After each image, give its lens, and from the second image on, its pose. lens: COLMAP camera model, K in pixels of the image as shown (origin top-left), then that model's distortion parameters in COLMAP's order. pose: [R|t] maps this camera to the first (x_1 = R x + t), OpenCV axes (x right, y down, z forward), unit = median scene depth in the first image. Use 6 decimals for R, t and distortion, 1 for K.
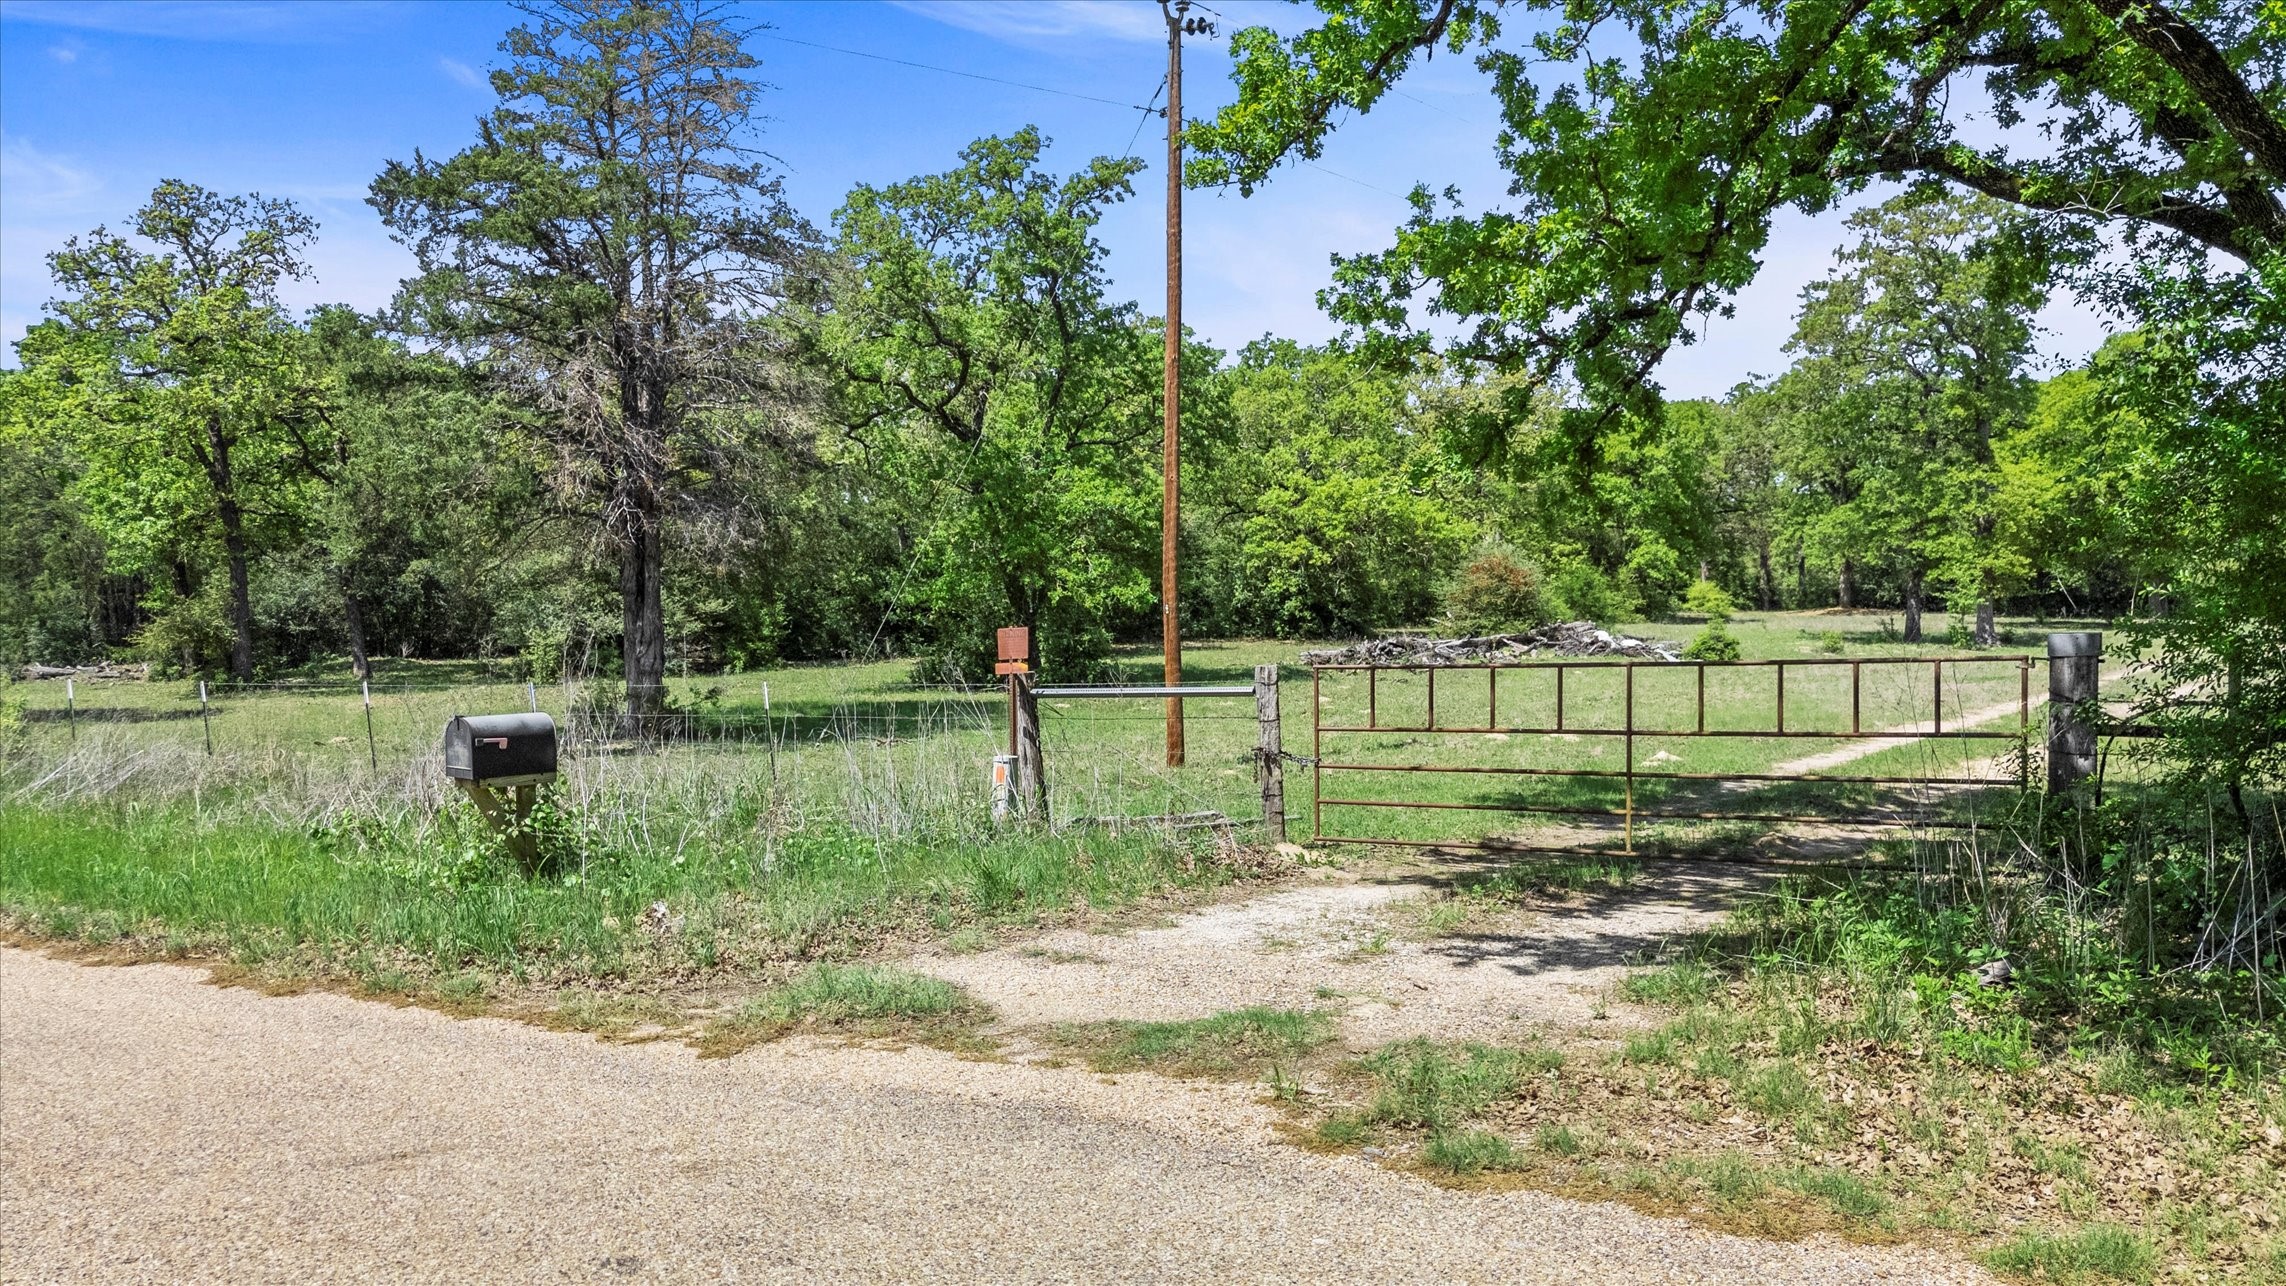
lens RADIAL K [[1681.7, 0, 1143.0], [0, 1681.7, 643.0], [0, 0, 1]] dist [0.088606, -0.100841]
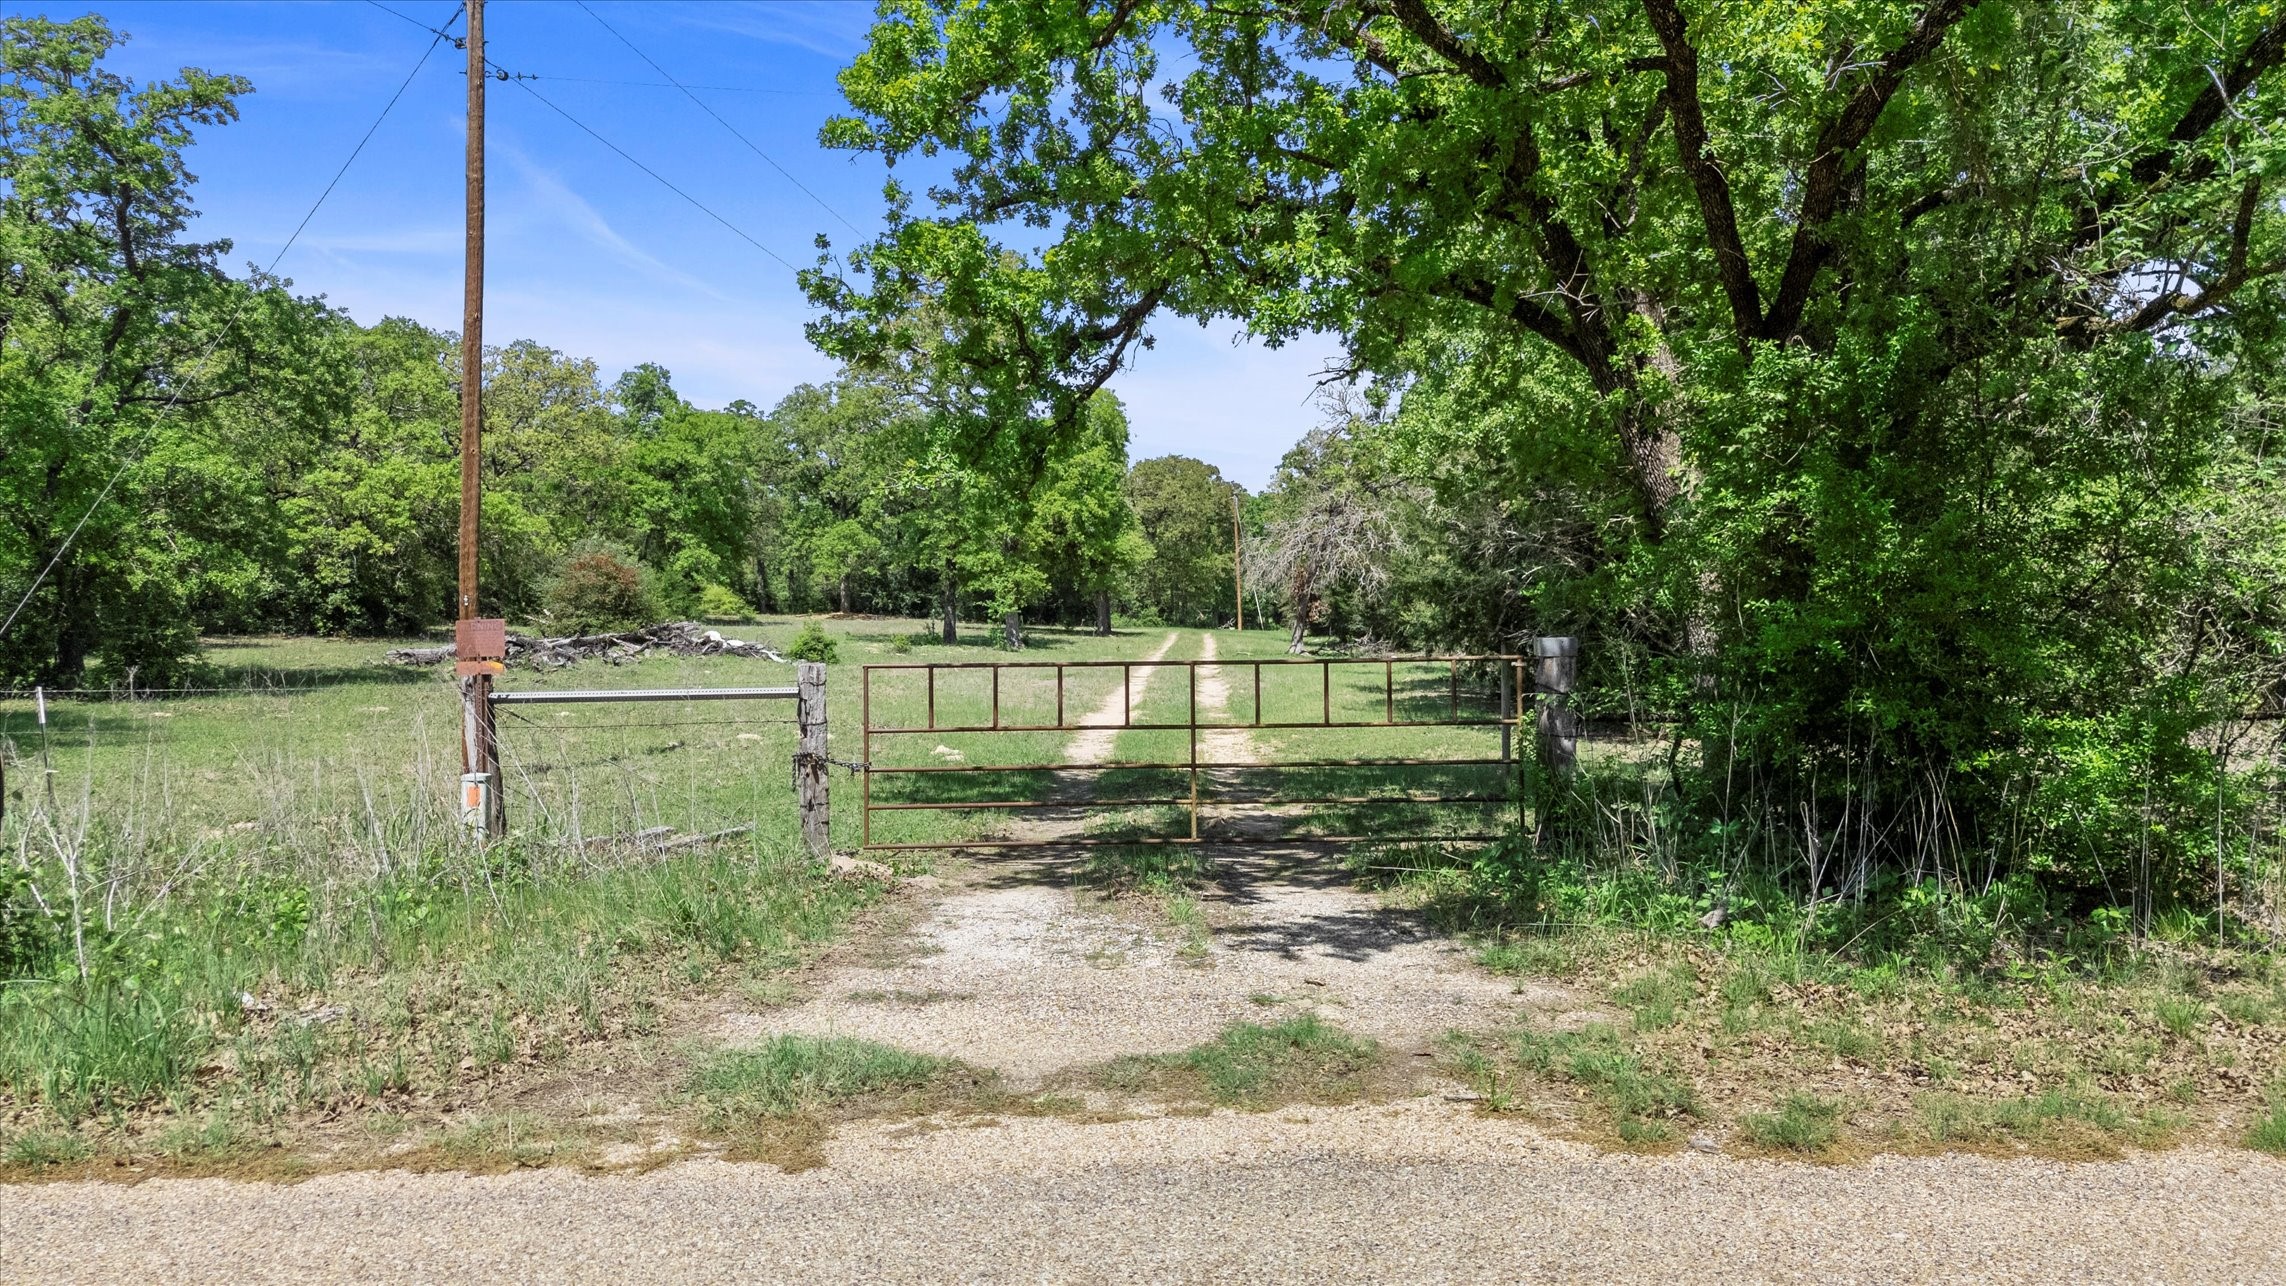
lens RADIAL K [[1629.8, 0, 1142.8], [0, 1629.8, 606.3], [0, 0, 1]] dist [0.002635, -0.032744]
pose [[0.804452, 0.021005, 0.593646, -0.100035], [-0.007391, 0.999651, -0.025355, 0.000860], [-0.593972, 0.016010, 0.804327, 0.052684]]
